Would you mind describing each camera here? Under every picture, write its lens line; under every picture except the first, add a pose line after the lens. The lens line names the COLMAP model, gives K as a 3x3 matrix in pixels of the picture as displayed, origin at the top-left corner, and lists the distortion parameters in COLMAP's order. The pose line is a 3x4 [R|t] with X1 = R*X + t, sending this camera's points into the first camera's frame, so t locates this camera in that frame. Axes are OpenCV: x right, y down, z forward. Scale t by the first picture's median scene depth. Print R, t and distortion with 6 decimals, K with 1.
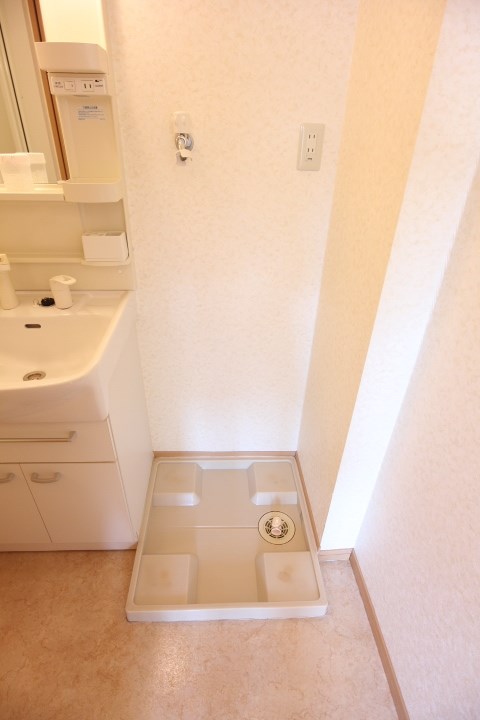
lens RADIAL K [[361.0, 0, 240.0], [0, 361.0, 360.0], [0, 0, 1]] dist [-0.028110, -0.000048]
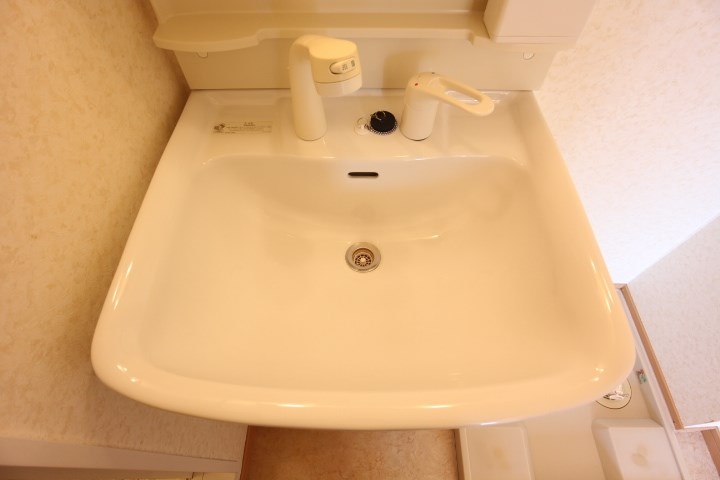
lens RADIAL K [[361.0, 0, 360.0], [0, 361.0, 240.0], [0, 0, 1]] dist [-0.028110, -0.000048]
pose [[0.997824, 0.035423, -0.055604, -0.505821], [-0.006832, 0.894414, 0.447188, -0.225165], [0.065574, -0.445835, 0.892710, 0.446155]]
